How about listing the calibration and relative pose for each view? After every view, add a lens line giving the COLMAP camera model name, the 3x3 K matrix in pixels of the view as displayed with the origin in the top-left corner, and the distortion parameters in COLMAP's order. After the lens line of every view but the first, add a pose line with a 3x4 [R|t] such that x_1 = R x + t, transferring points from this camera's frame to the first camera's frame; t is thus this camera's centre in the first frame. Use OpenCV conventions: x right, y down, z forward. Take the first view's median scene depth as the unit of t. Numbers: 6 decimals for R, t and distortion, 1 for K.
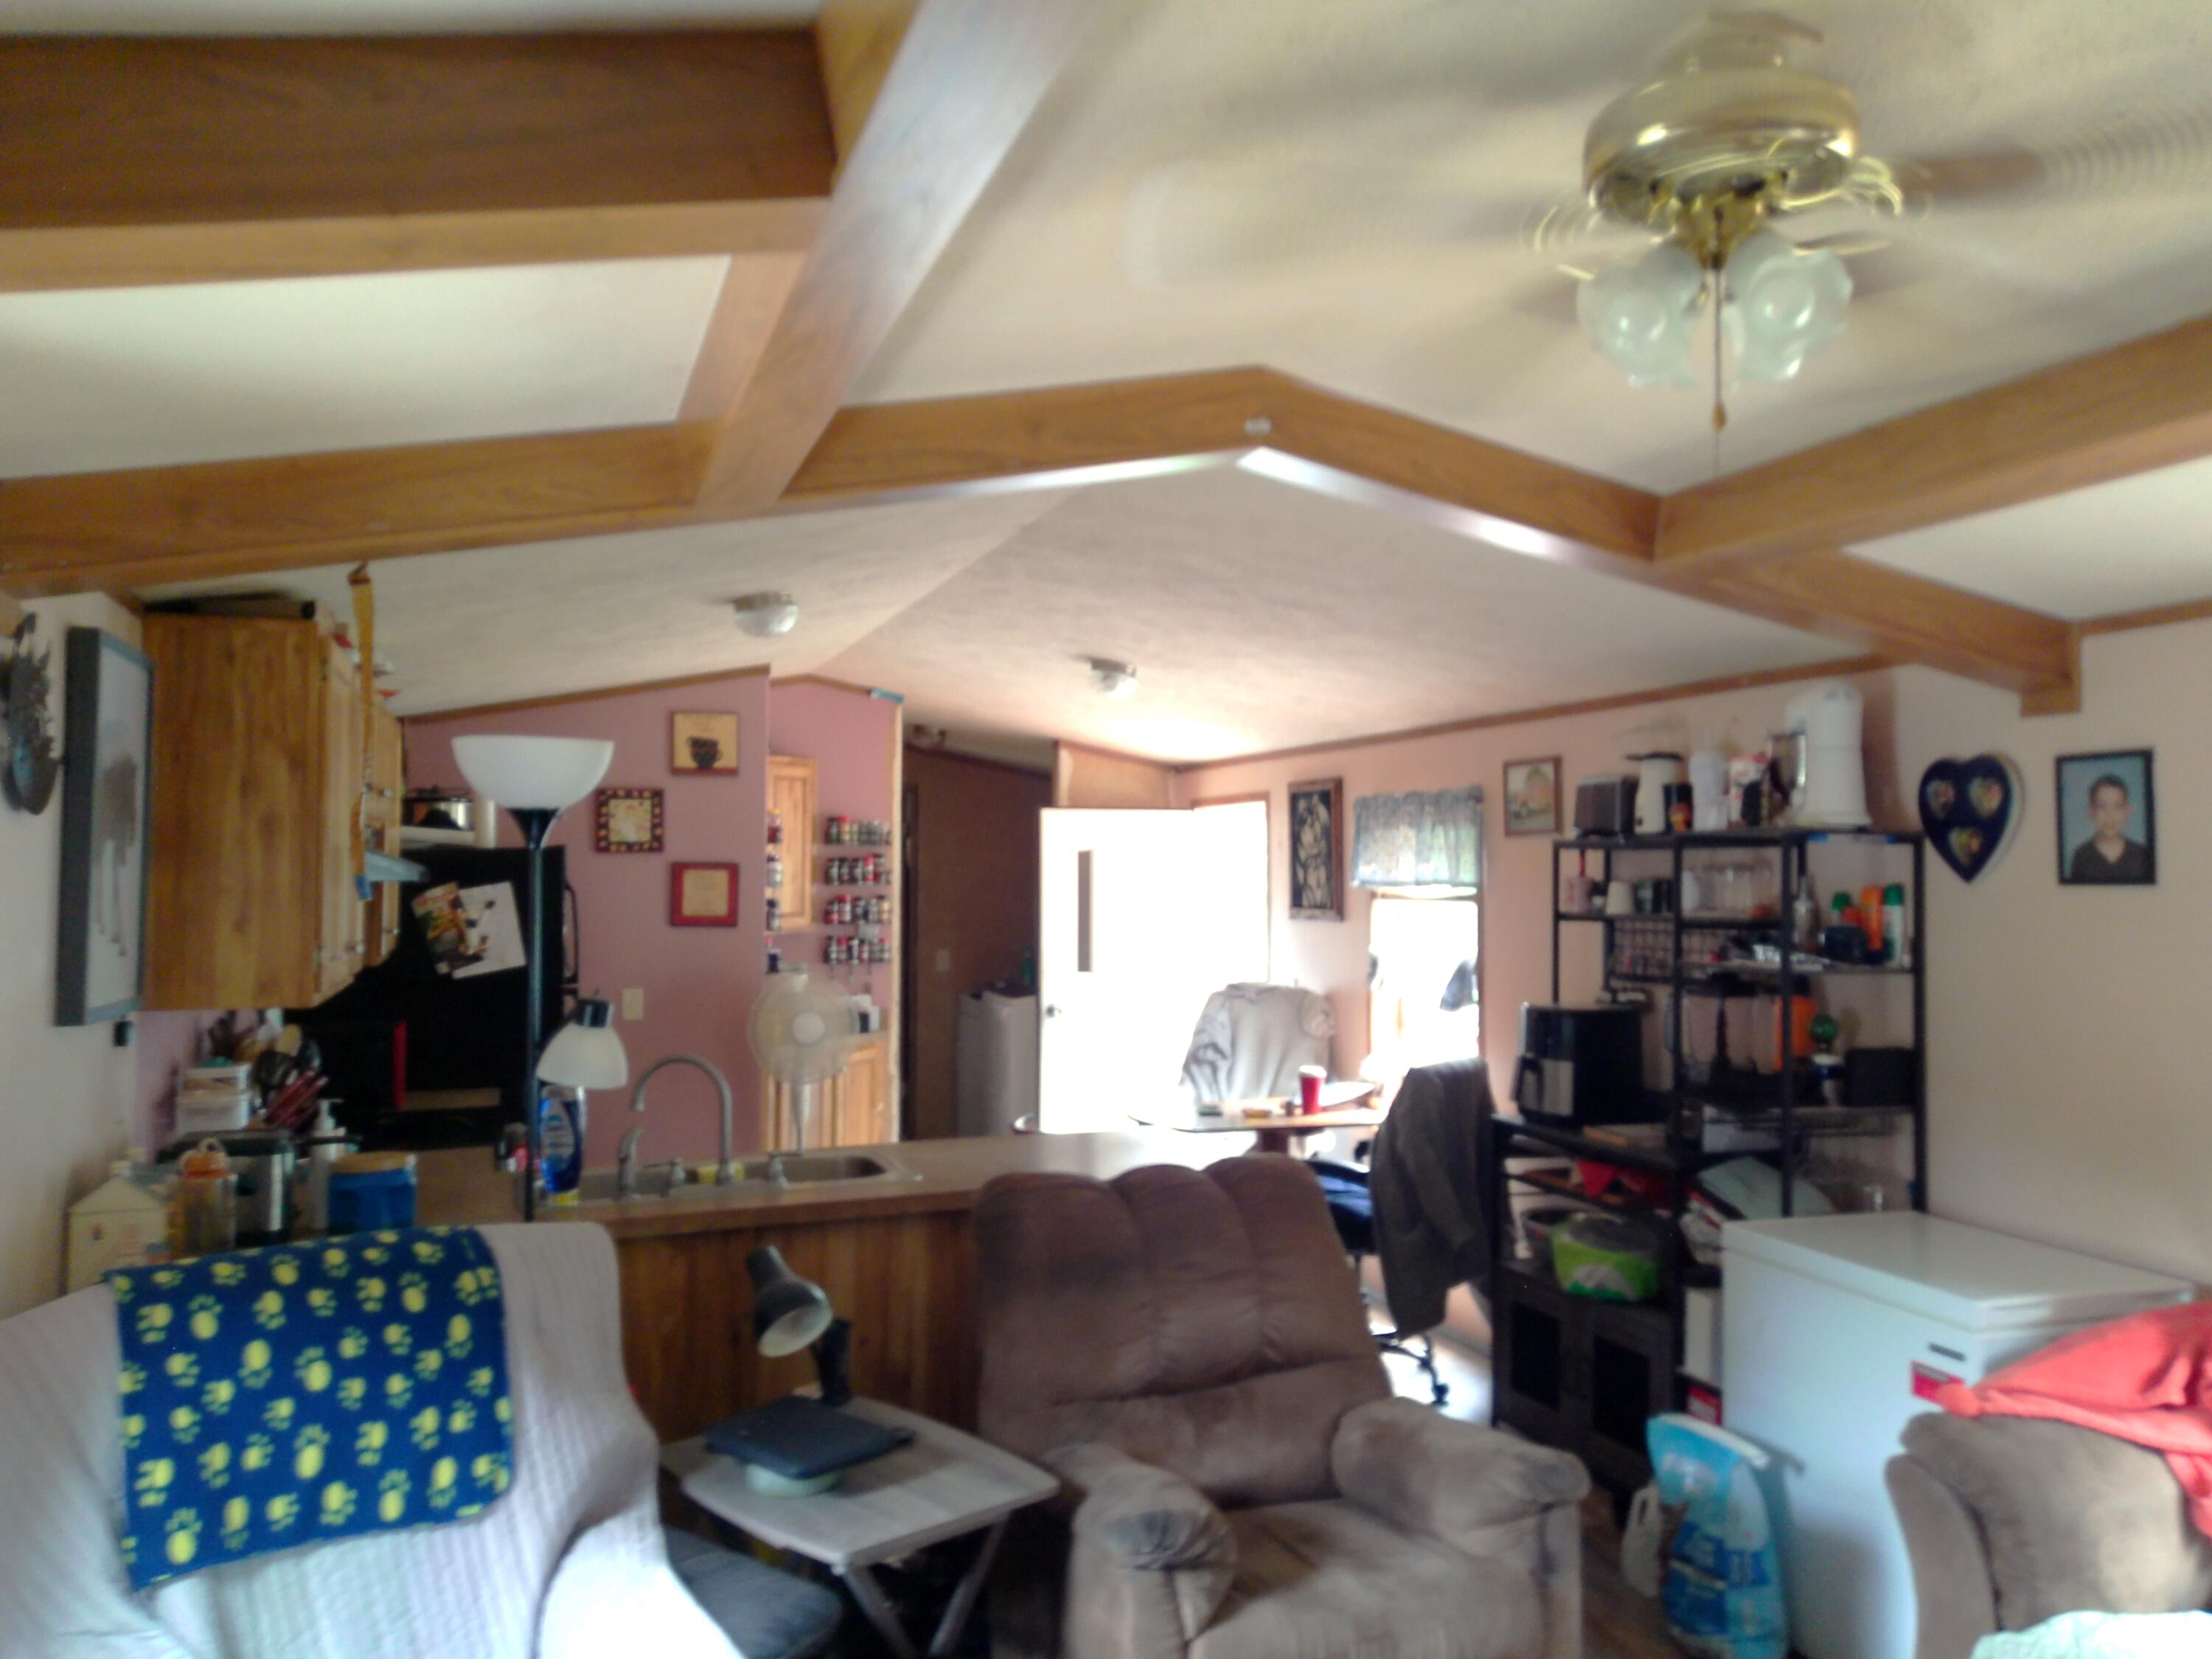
lens RADIAL K [[1503.8, 0, 1140.3], [0, 1503.8, 823.8], [0, 0, 1]] dist [0.088126, -0.087175]
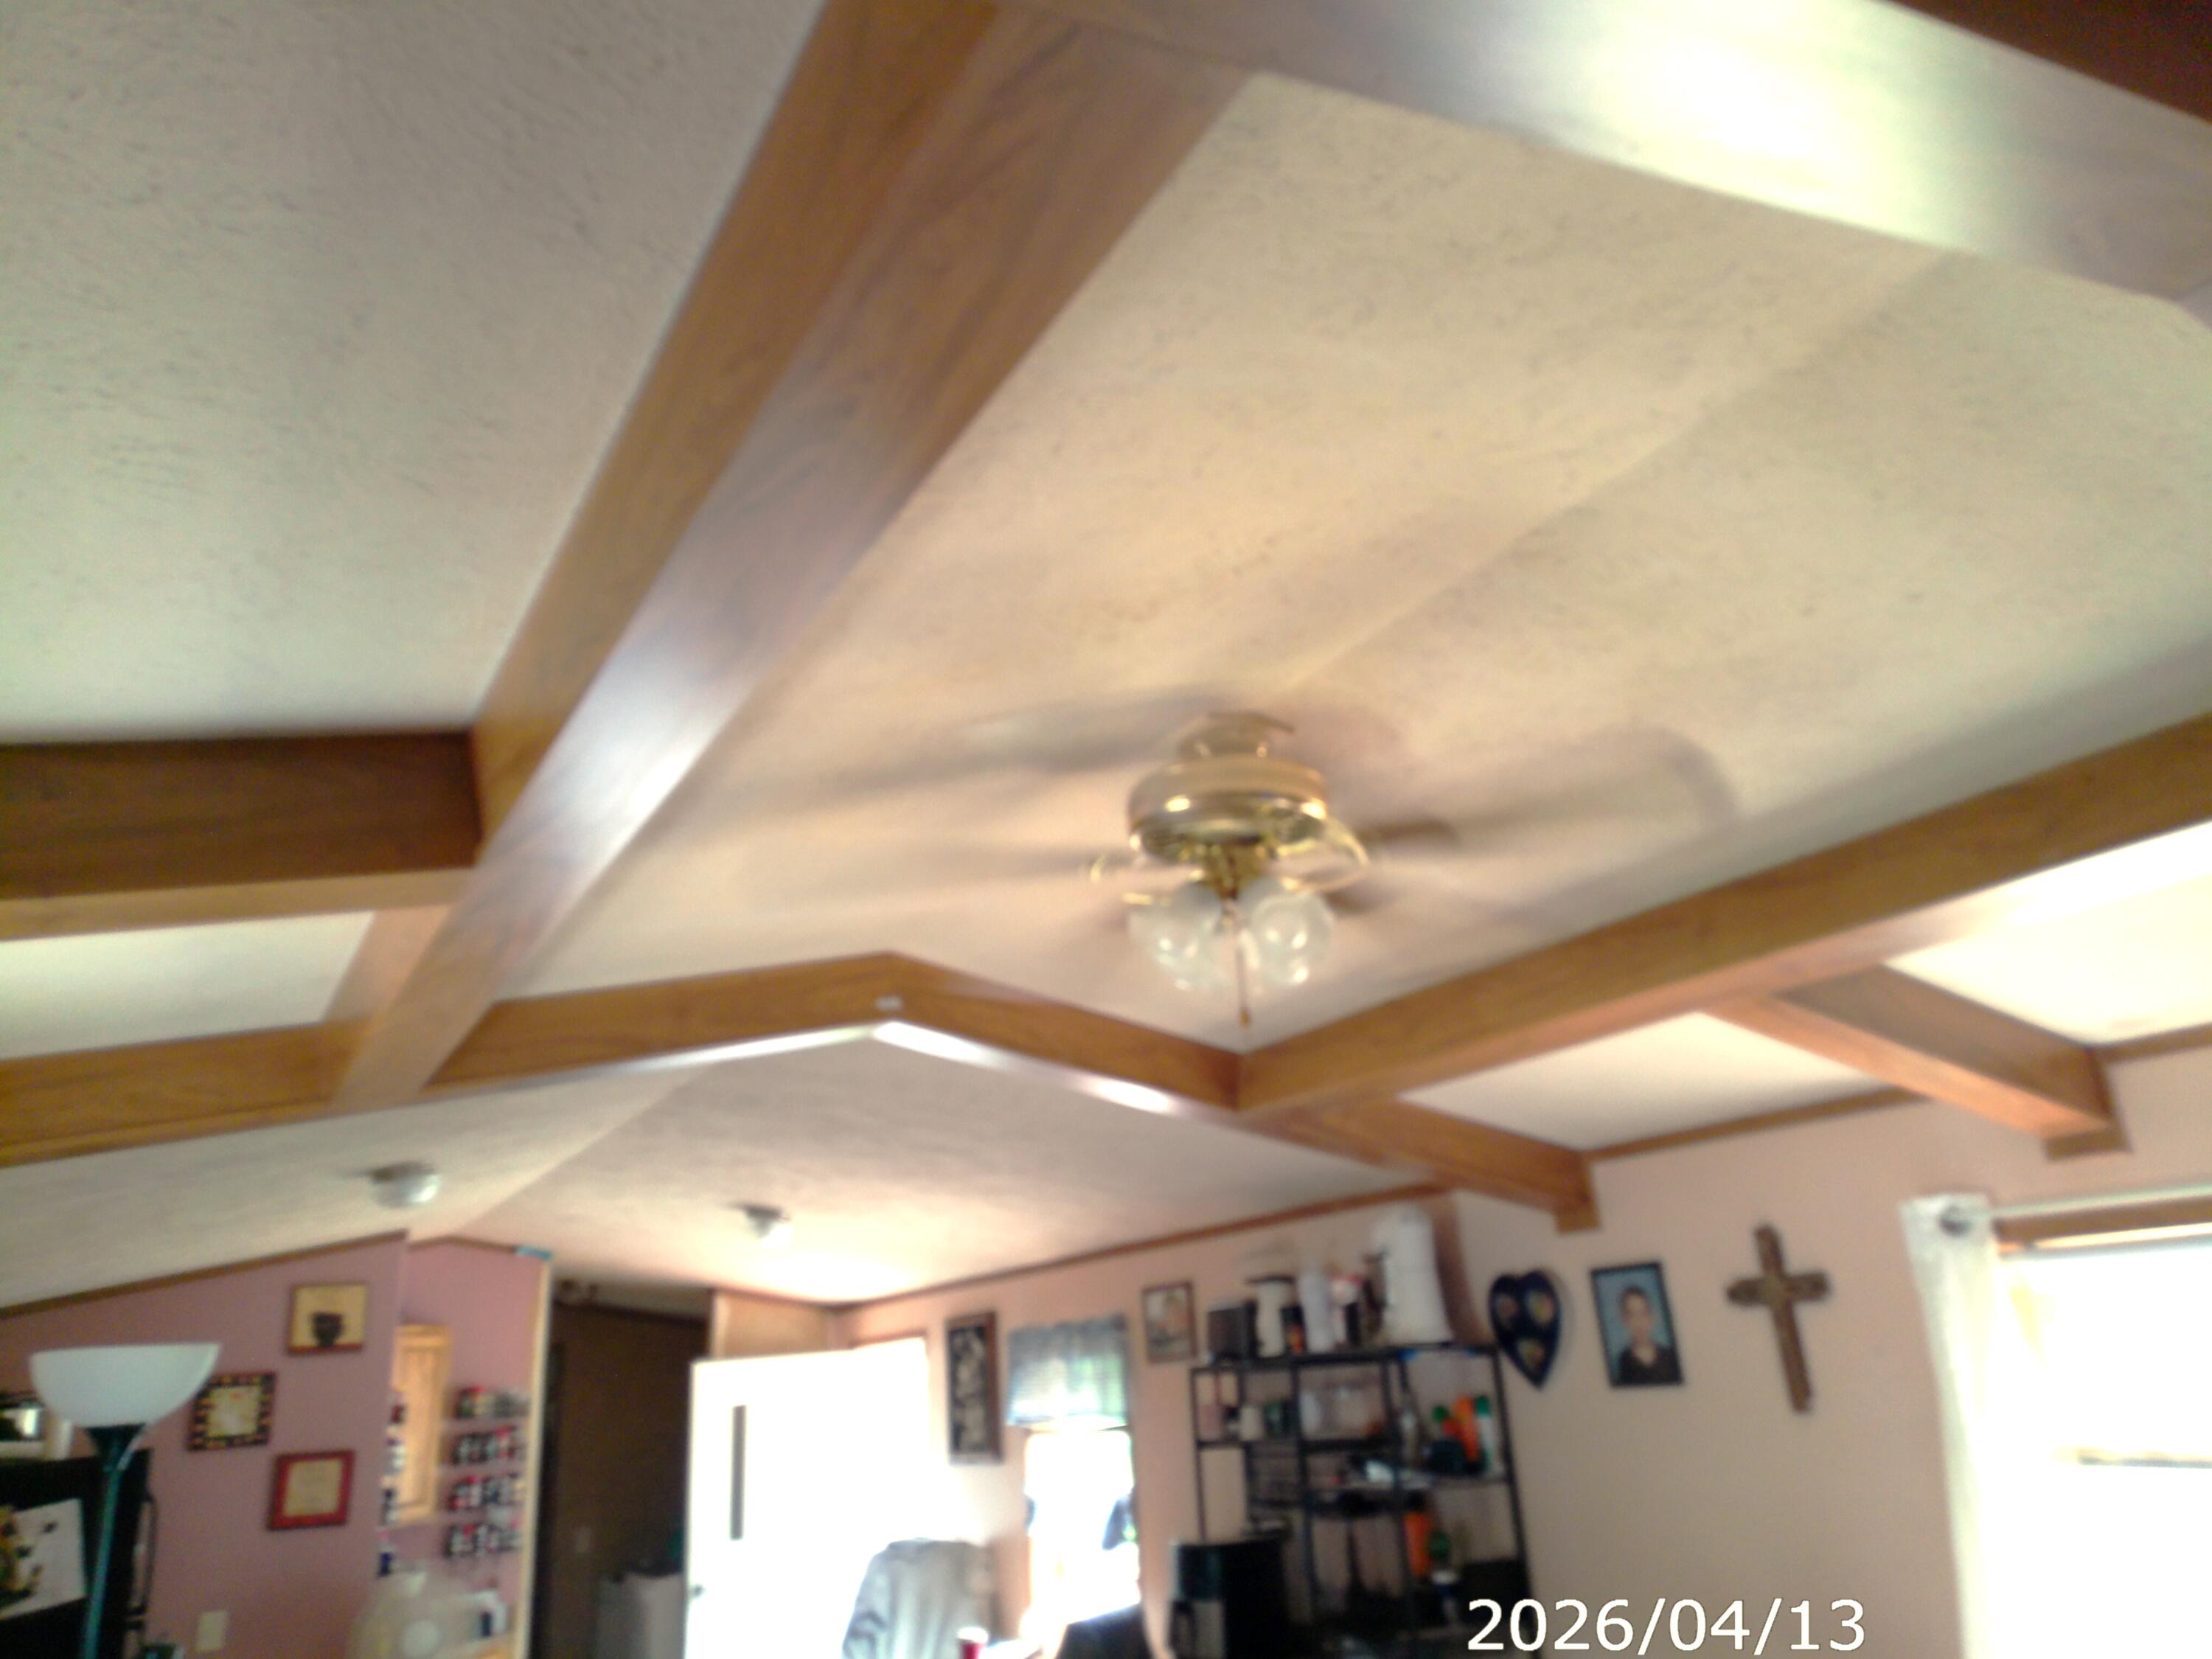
lens RADIAL K [[1503.8, 0, 1140.3], [0, 1503.8, 823.8], [0, 0, 1]] dist [0.088126, -0.087175]
pose [[0.983261, -0.005752, 0.182113, 0.048600], [0.060225, 0.953582, -0.295048, -0.039850], [-0.171962, 0.301077, 0.937967, -0.106316]]
